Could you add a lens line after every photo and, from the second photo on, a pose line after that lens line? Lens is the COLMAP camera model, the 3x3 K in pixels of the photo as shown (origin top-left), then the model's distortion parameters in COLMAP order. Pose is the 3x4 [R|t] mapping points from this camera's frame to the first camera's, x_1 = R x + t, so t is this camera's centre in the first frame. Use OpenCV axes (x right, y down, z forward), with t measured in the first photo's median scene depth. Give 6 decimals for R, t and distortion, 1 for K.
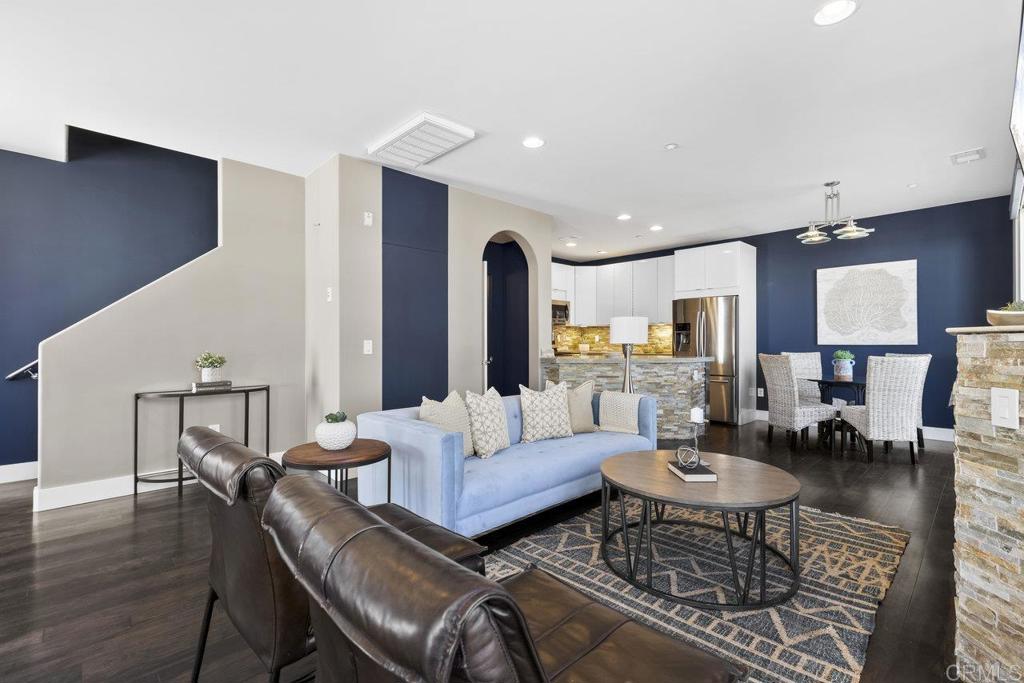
lens RADIAL K [[459.4, 0, 519.1], [0, 459.4, 337.6], [0, 0, 1]] dist [0.011095, -0.003193]
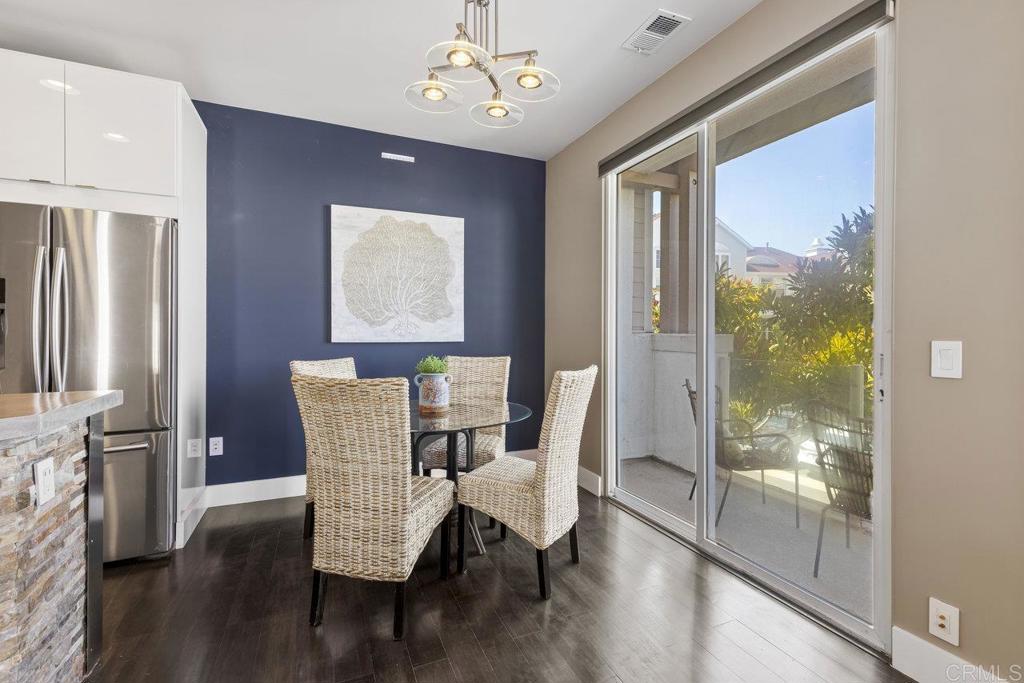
lens RADIAL K [[459.4, 0, 515.4], [0, 459.4, 335.5], [0, 0, 1]] dist [0.011095, -0.003193]
pose [[0.358279, -0.000880, 0.933614, 0.248208], [-0.010609, 0.999931, 0.005014, 0.002341], [-0.933554, -0.011701, 0.358245, 0.691973]]
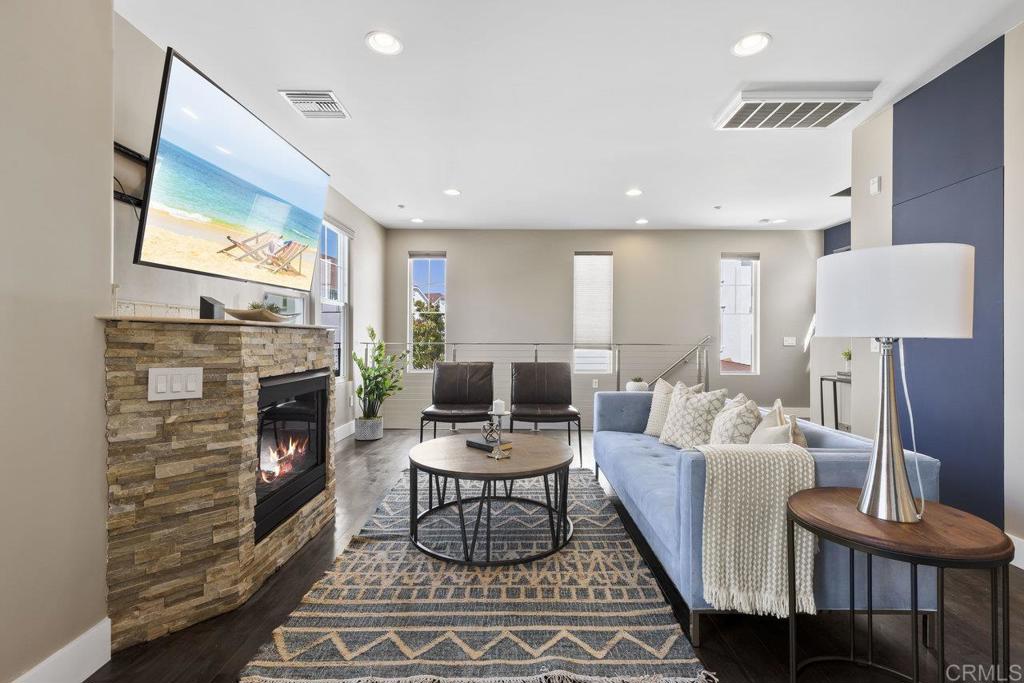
lens RADIAL K [[459.4, 0, 517.0], [0, 459.4, 339.5], [0, 0, 1]] dist [0.011095, -0.003193]
pose [[-0.706909, -0.004274, -0.707292, 0.511068], [0.000897, 0.999976, -0.006939, 0.012713], [0.707304, -0.005540, -0.706887, 0.831301]]
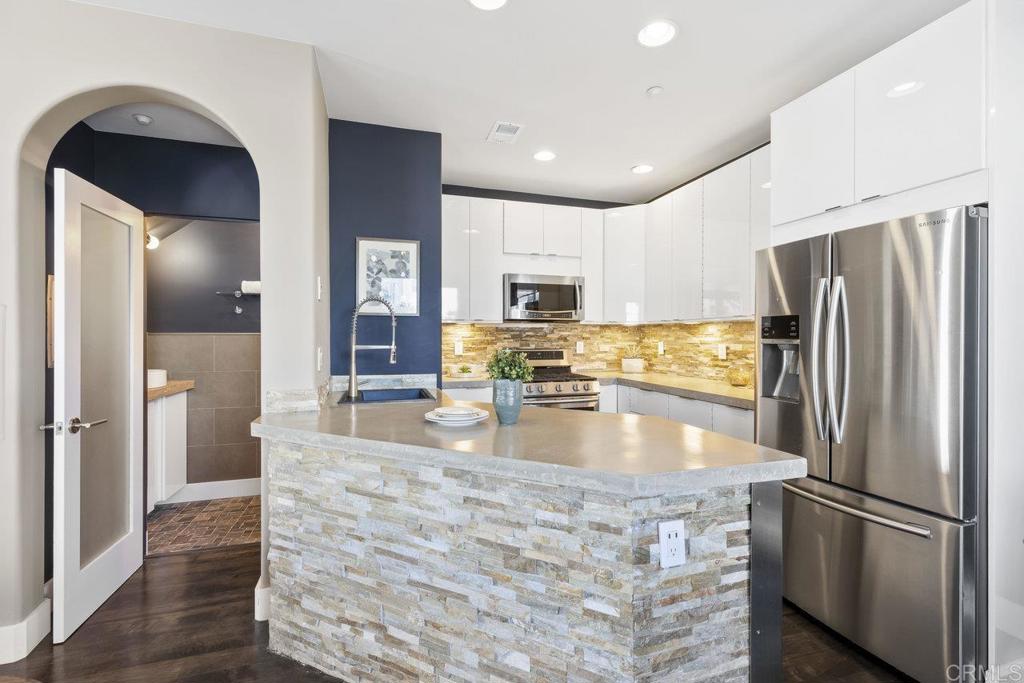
lens RADIAL K [[459.4, 0, 519.4], [0, 459.4, 335.4], [0, 0, 1]] dist [0.011095, -0.003193]
pose [[0.889764, 0.000018, -0.456420, 0.425857], [0.002629, 0.999983, 0.005165, -0.024168], [0.456413, -0.005795, 0.889749, 0.767876]]
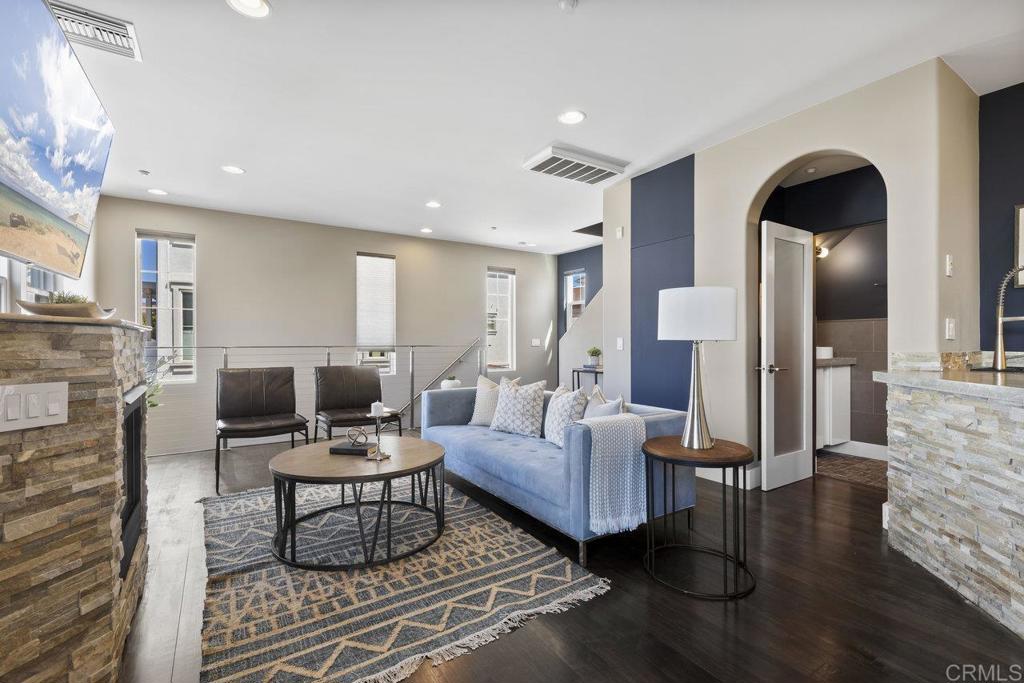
lens RADIAL K [[459.4, 0, 517.1], [0, 459.4, 346.6], [0, 0, 1]] dist [0.011095, -0.003193]
pose [[-0.200499, 0.008690, -0.979655, 0.629957], [0.008247, 0.999940, 0.007182, 0.011629], [0.979659, -0.006639, -0.200559, 0.720280]]
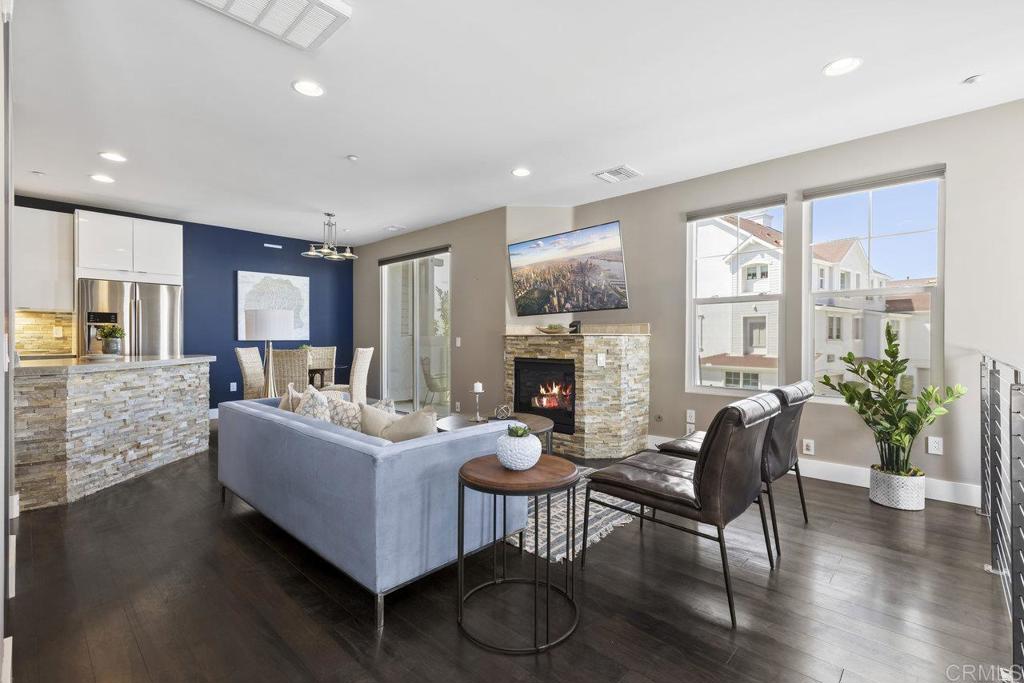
lens RADIAL K [[459.4, 0, 520.0], [0, 459.4, 337.9], [0, 0, 1]] dist [0.011095, -0.003193]
pose [[-0.044177, -0.000291, 0.999024, -0.531282], [-0.011144, 0.999938, -0.000202, 0.002784], [-0.998962, -0.011142, -0.044178, 0.446263]]
